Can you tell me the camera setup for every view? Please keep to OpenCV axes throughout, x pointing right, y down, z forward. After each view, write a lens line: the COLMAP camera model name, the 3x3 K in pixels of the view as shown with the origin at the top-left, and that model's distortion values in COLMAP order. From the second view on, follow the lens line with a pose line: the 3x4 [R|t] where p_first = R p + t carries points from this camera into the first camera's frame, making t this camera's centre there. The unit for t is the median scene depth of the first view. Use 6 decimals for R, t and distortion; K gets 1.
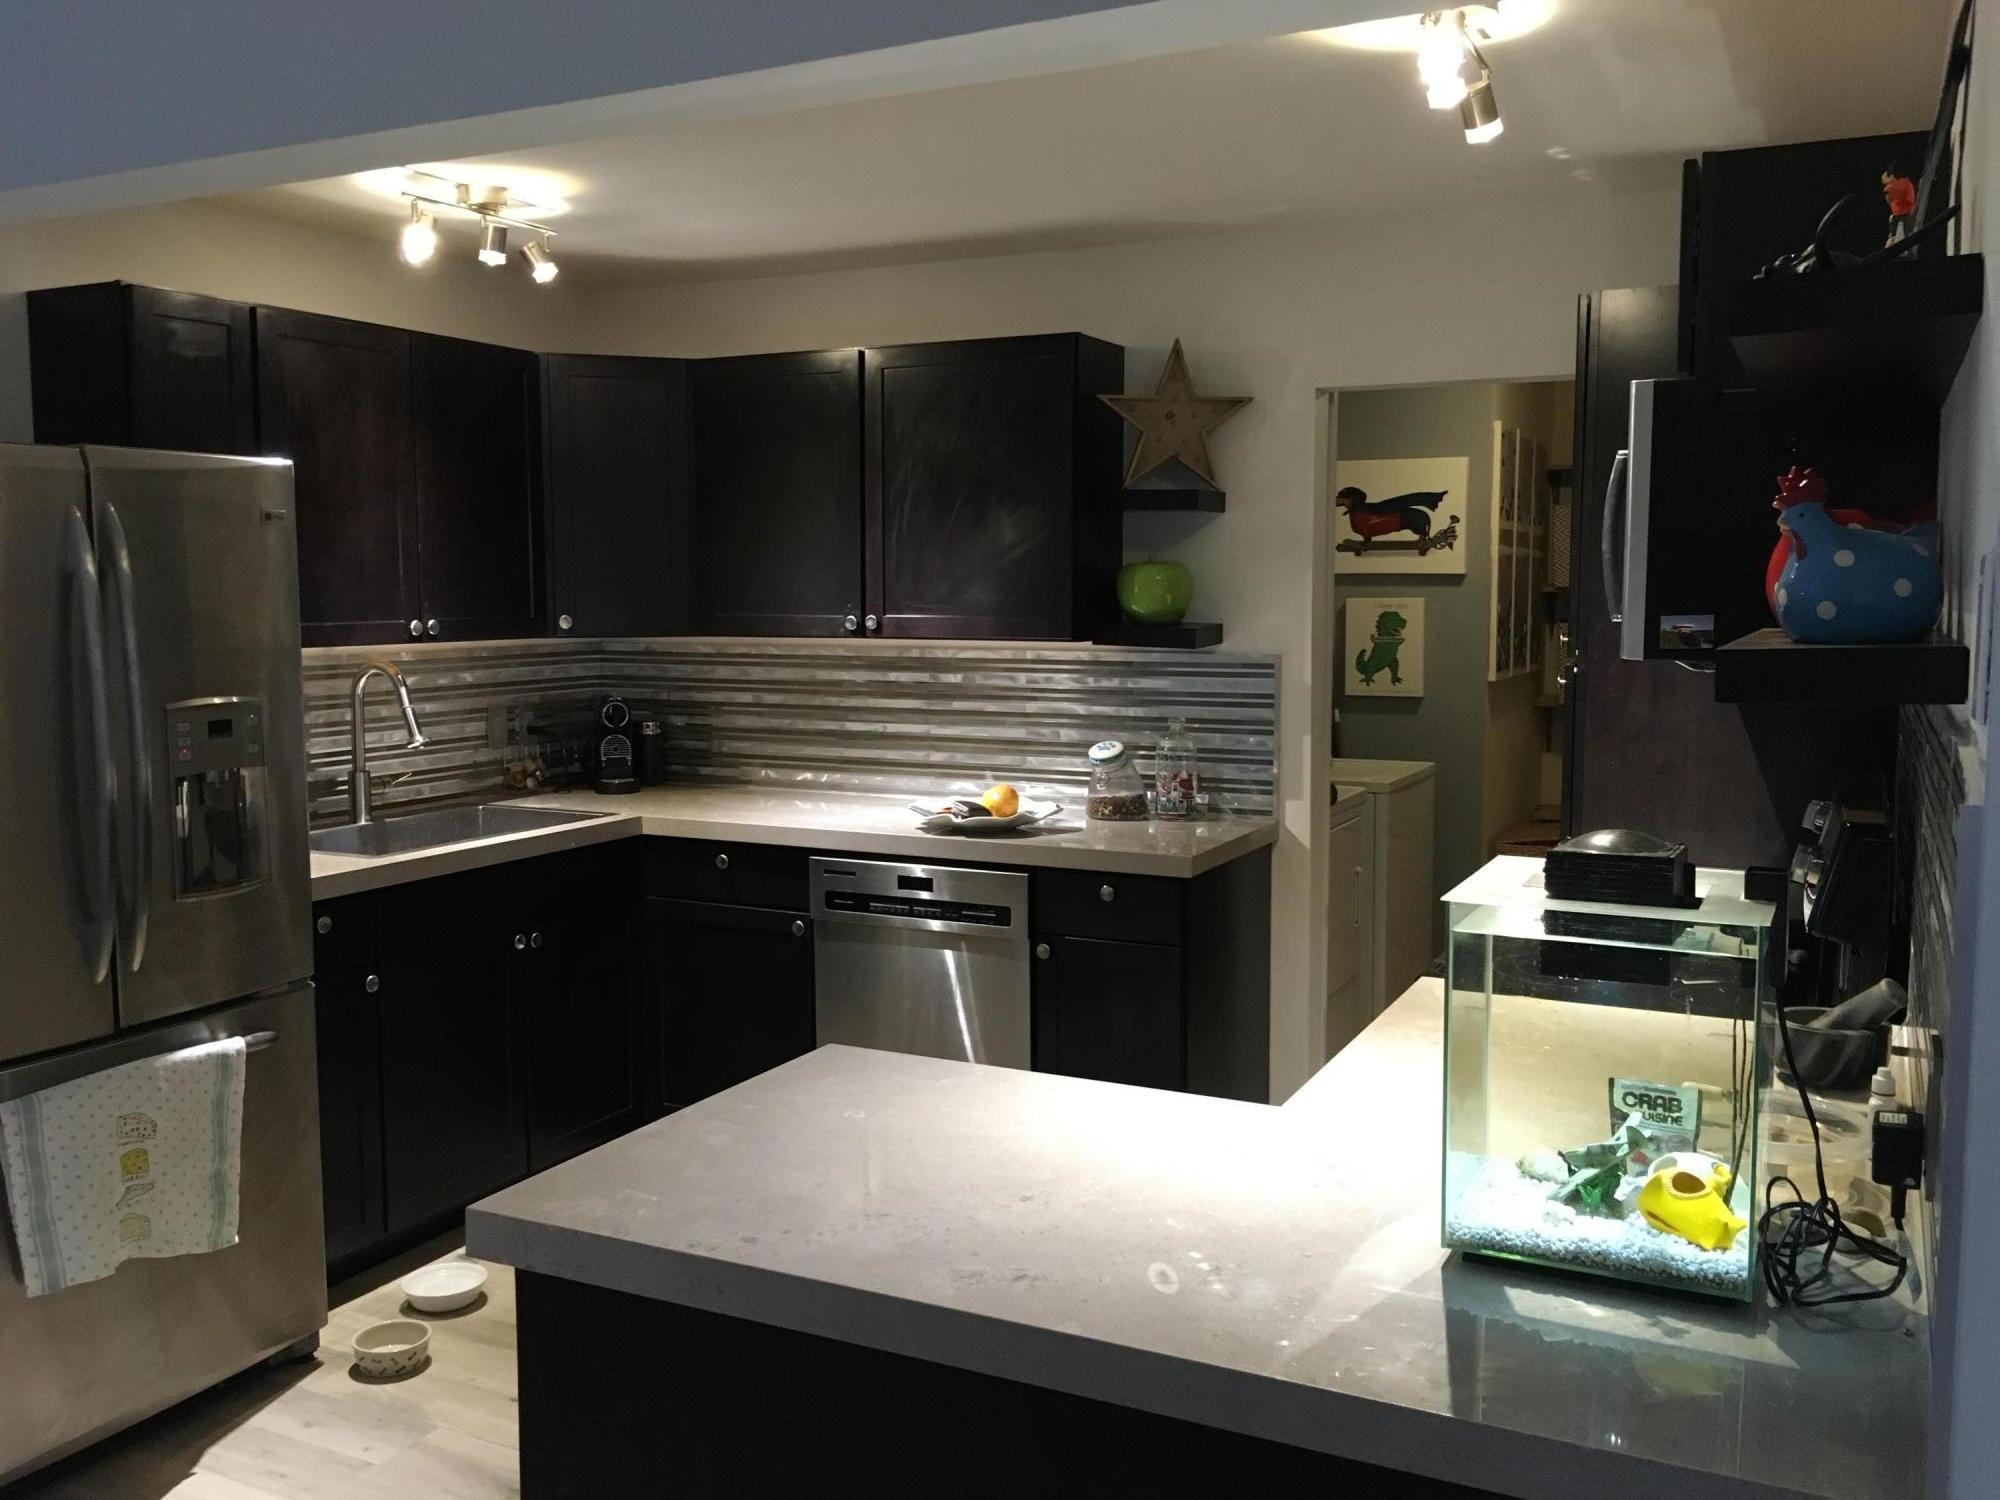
lens RADIAL K [[1707.2, 0, 991.5], [0, 1707.2, 740.0], [0, 0, 1]] dist [0.059986, -0.092880]
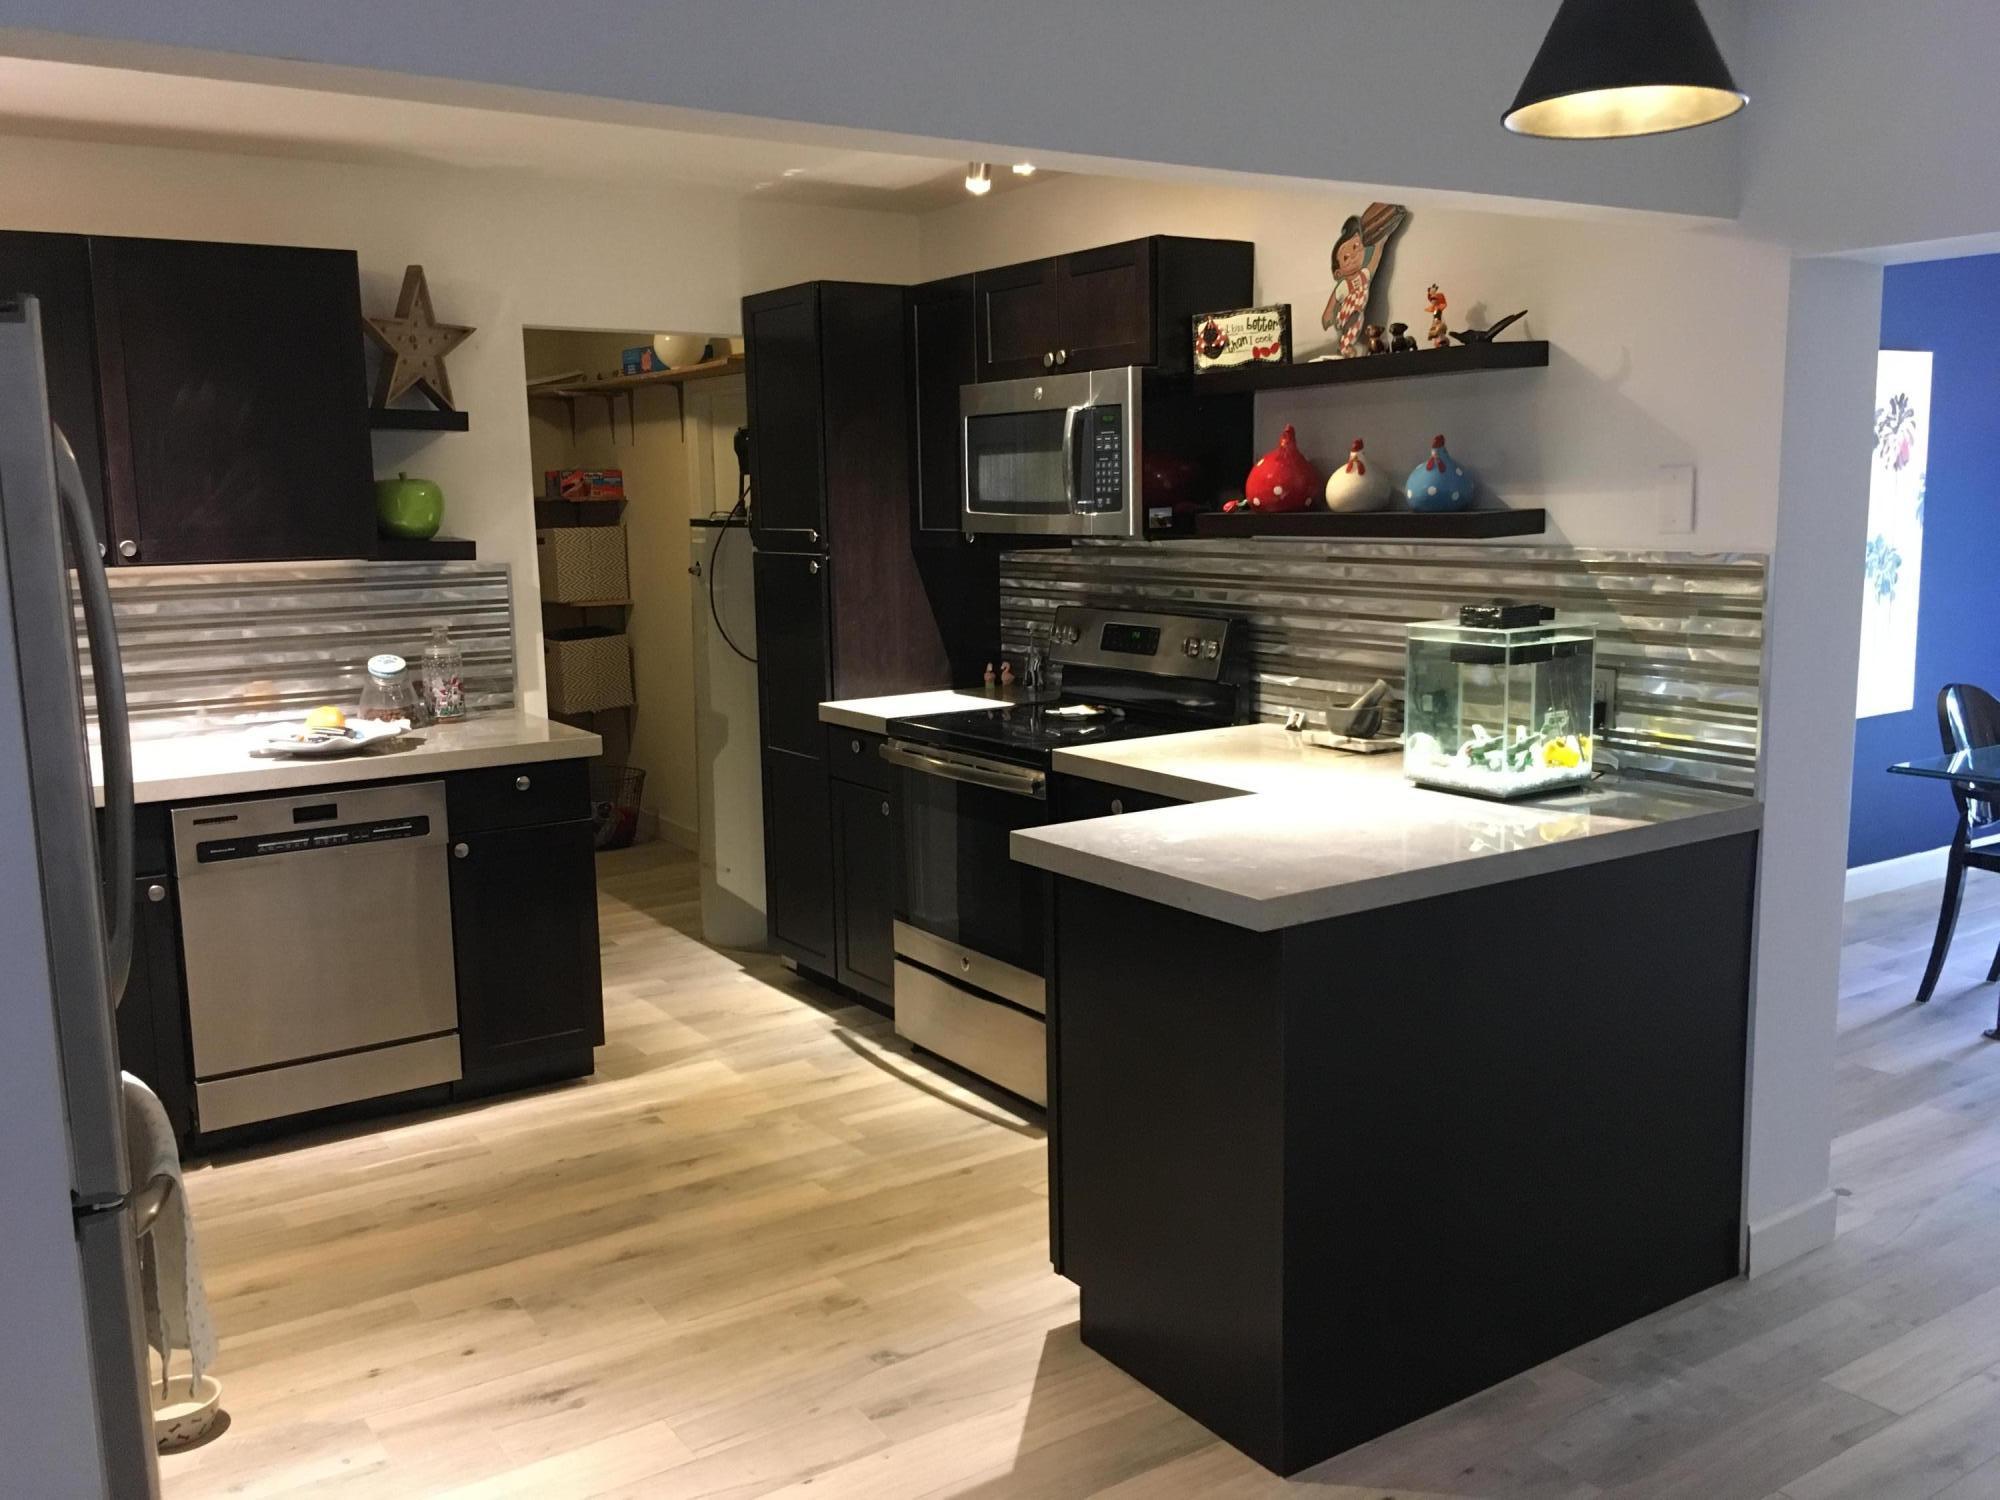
lens RADIAL K [[1707.2, 0, 998.8], [0, 1707.2, 754.5], [0, 0, 1]] dist [0.059986, -0.092880]
pose [[0.491361, -0.142836, 0.859164, -0.653373], [0.096617, 0.989311, 0.109217, -0.017435], [-0.865580, 0.029345, 0.499909, 0.166042]]
